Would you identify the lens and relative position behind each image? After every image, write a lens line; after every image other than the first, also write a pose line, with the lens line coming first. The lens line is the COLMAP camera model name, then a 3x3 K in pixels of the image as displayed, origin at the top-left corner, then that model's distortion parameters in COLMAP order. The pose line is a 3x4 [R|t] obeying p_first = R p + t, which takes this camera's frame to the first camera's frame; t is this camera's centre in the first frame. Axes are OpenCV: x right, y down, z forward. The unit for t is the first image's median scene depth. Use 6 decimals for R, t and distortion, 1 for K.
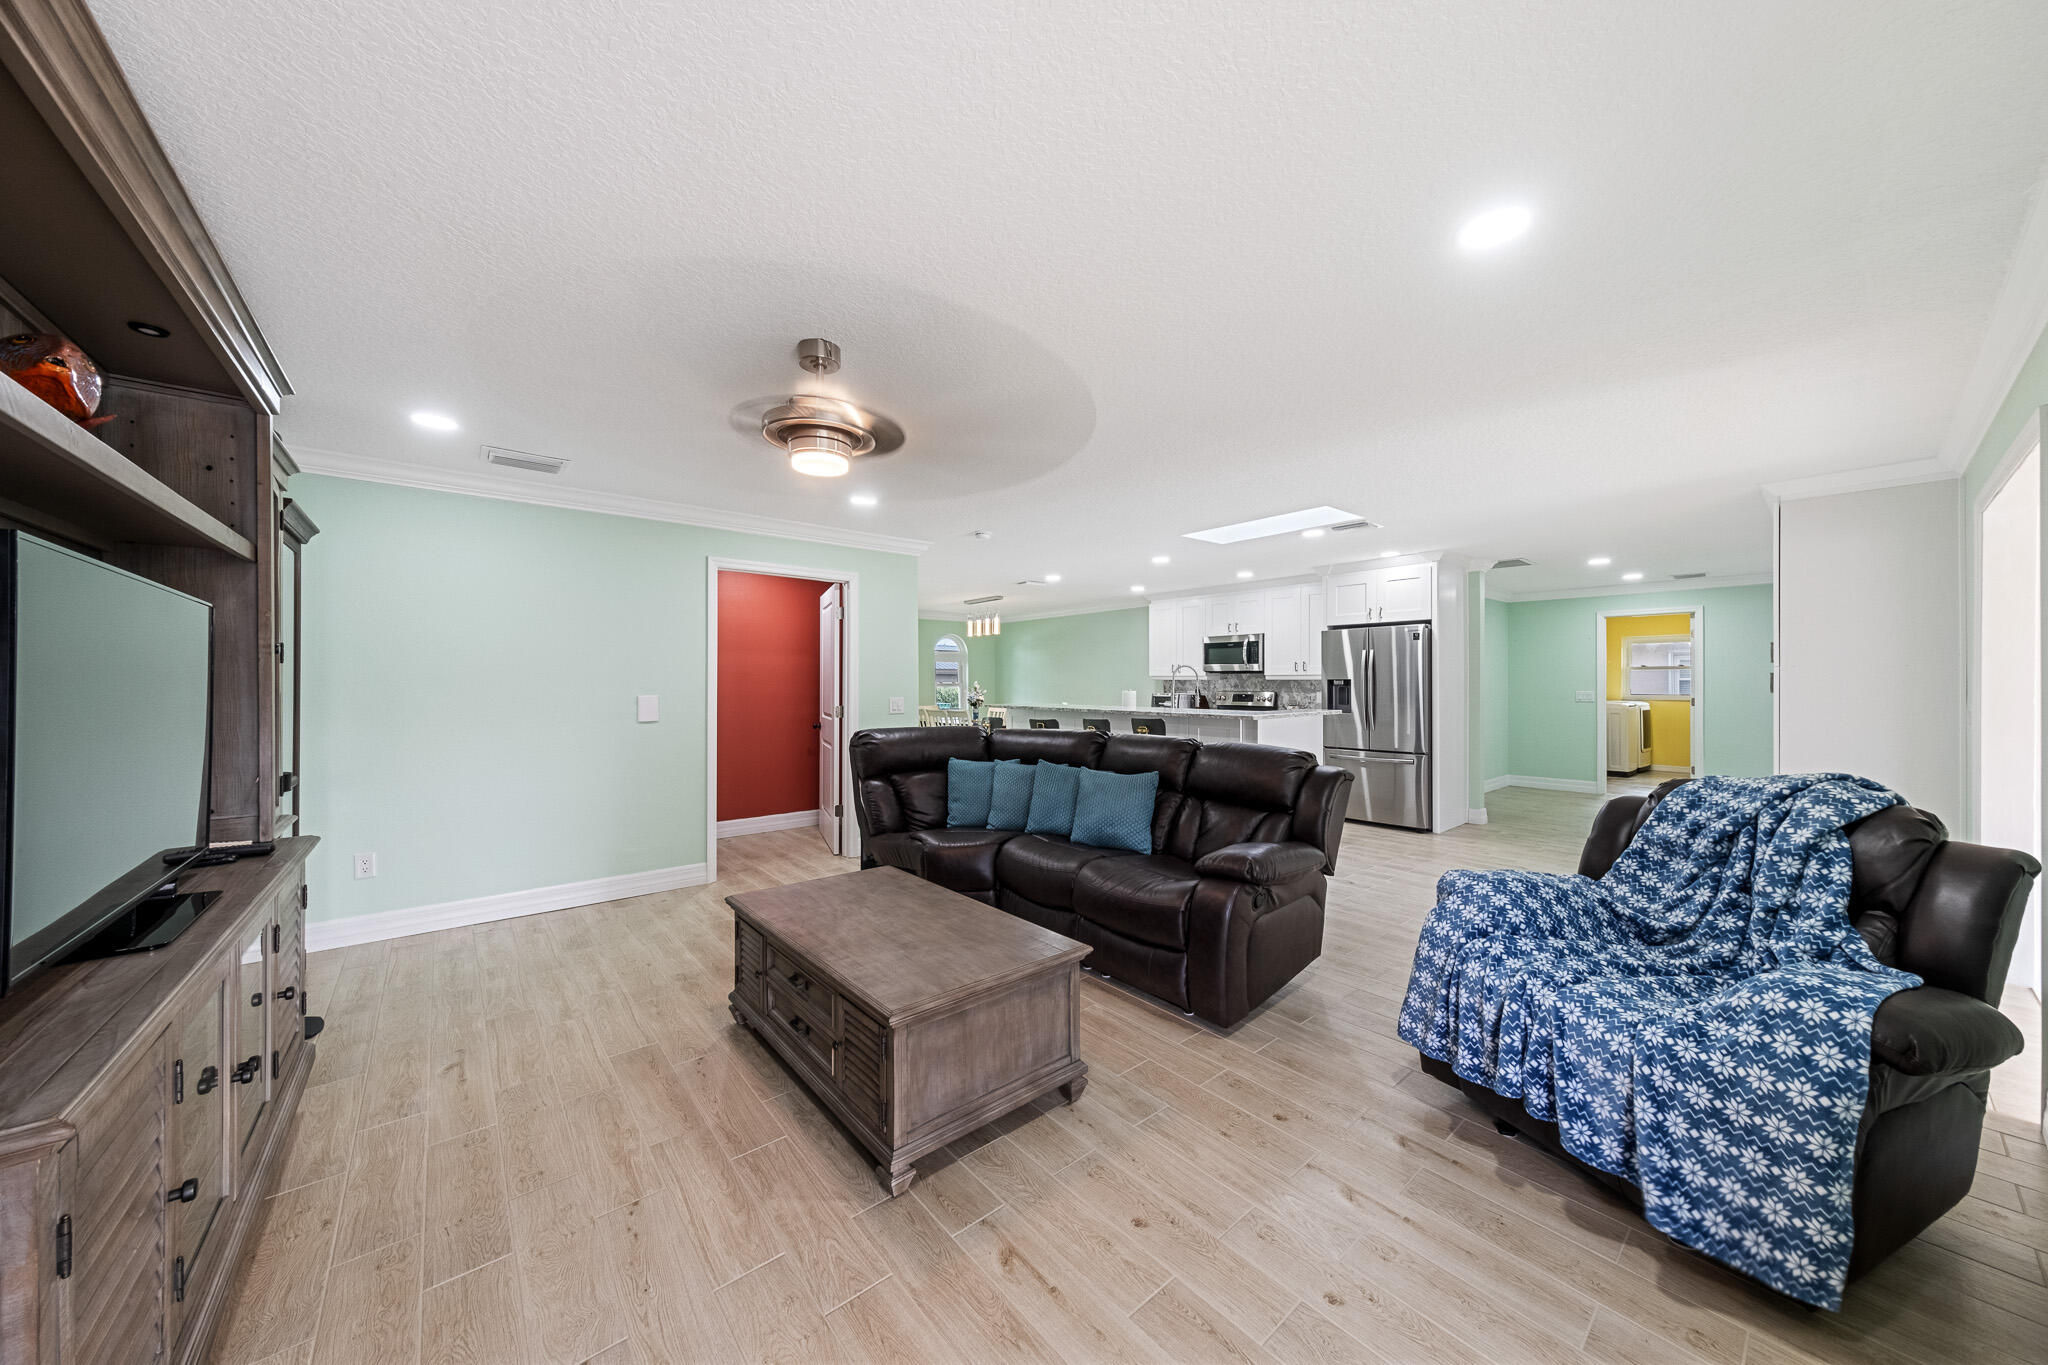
lens RADIAL K [[701.6, 0, 1031.0], [0, 701.6, 687.1], [0, 0, 1]] dist [0.000252, -0.000052]
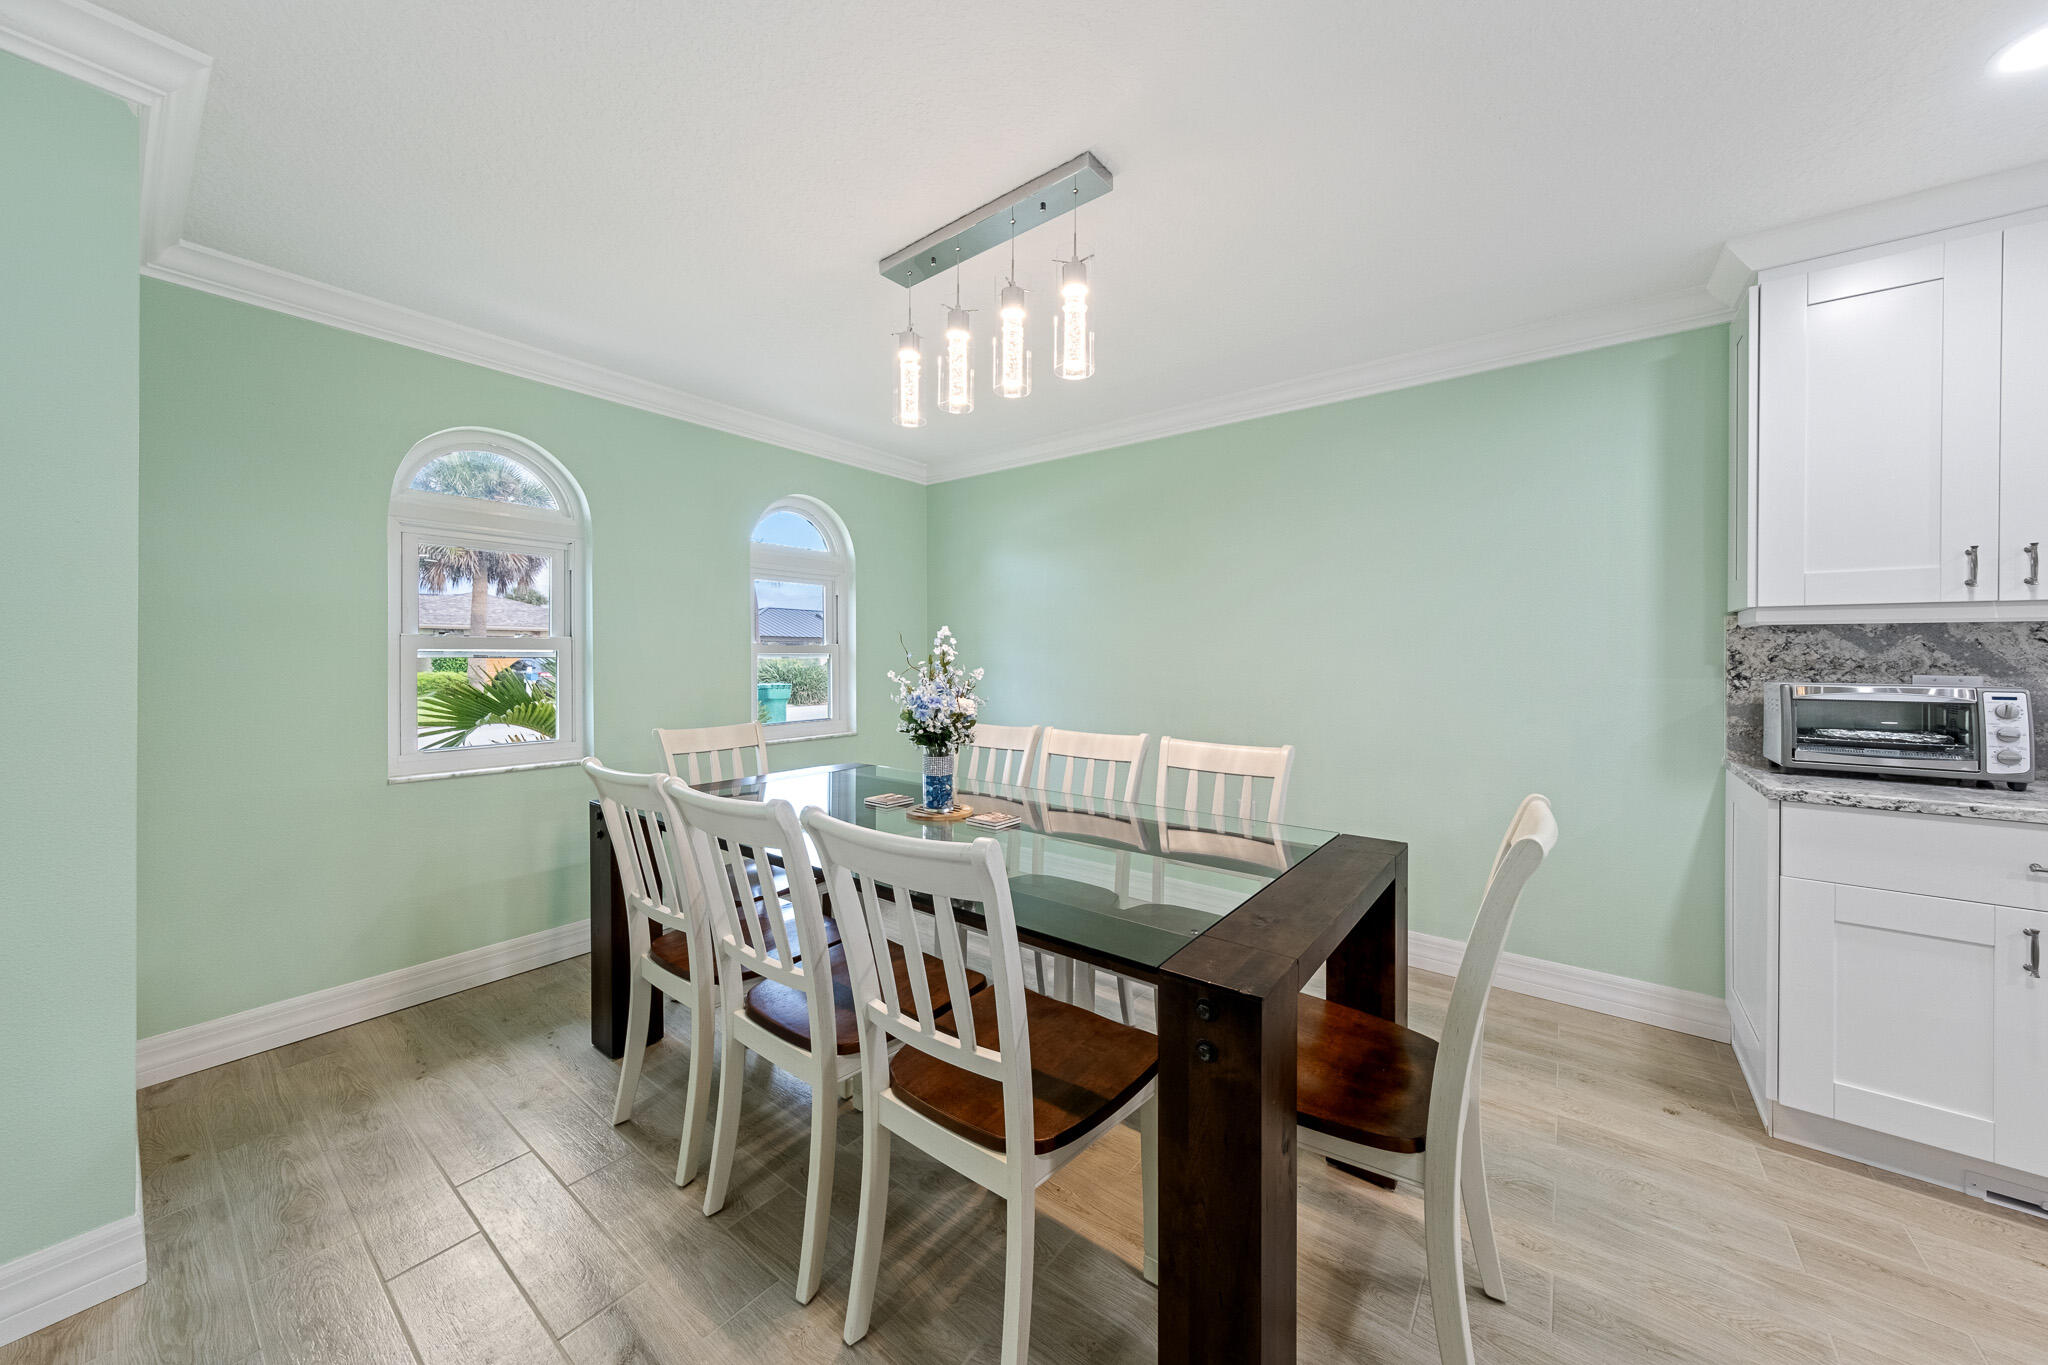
lens RADIAL K [[701.6, 0, 1038.2], [0, 701.6, 656.7], [0, 0, 1]] dist [0.000252, -0.000052]
pose [[0.973995, -0.001555, 0.226563, -0.113874], [0.001256, 0.999998, 0.001461, 0.000084], [-0.226565, -0.001138, 0.973995, 0.914932]]
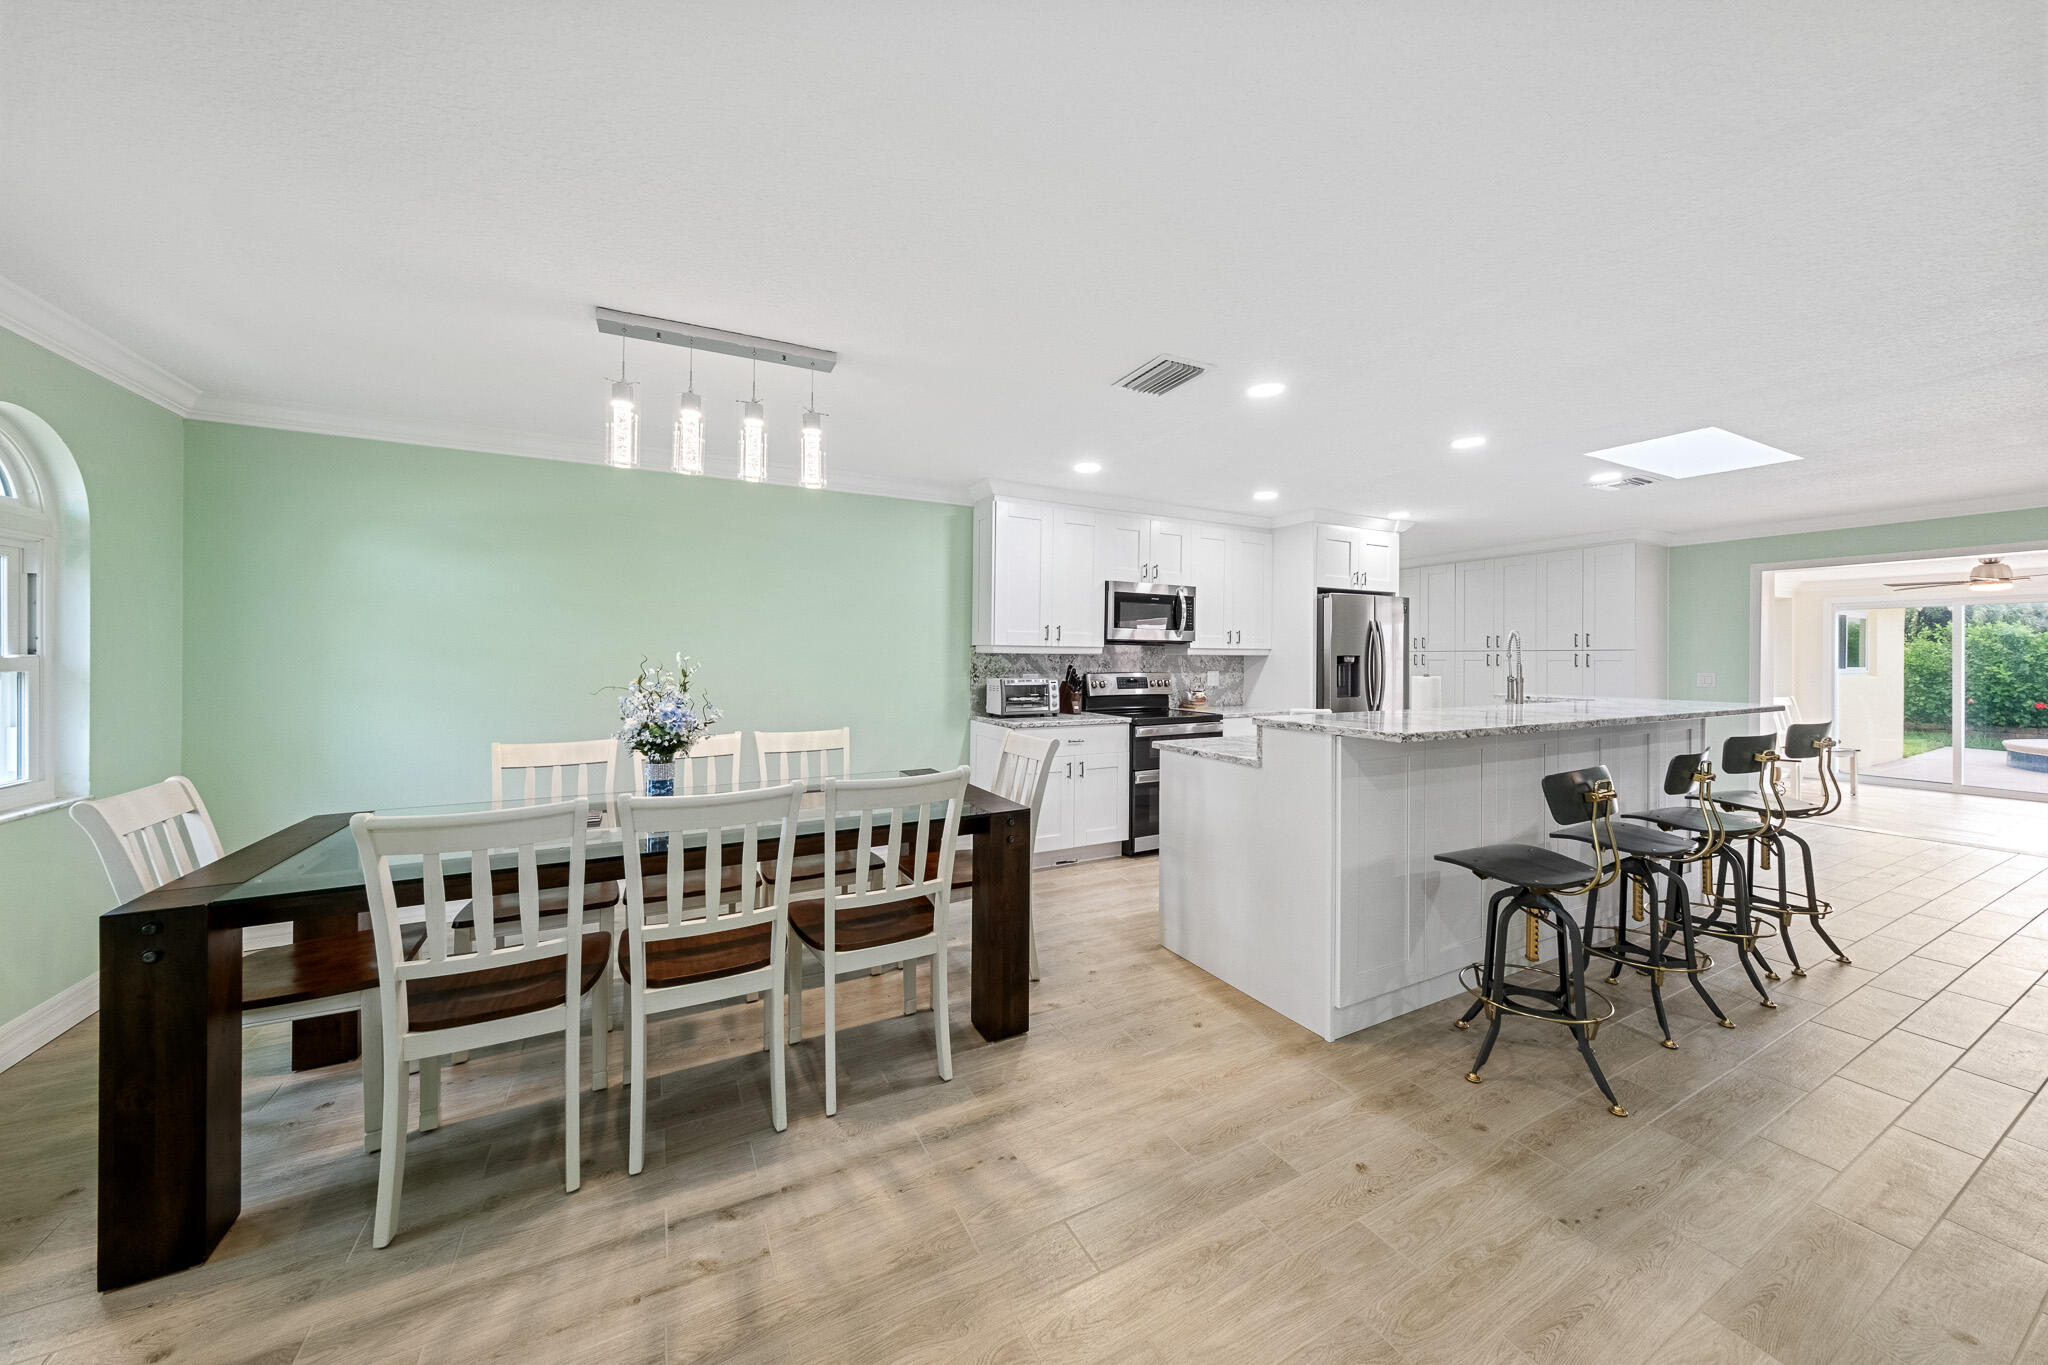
lens RADIAL K [[701.6, 0, 1027.3], [0, 701.6, 662.7], [0, 0, 1]] dist [0.000252, -0.000052]
pose [[0.200308, -0.011646, 0.979664, -0.343945], [-0.002573, 0.999920, 0.012412, -0.009709], [-0.979730, -0.005007, 0.200262, 0.960372]]
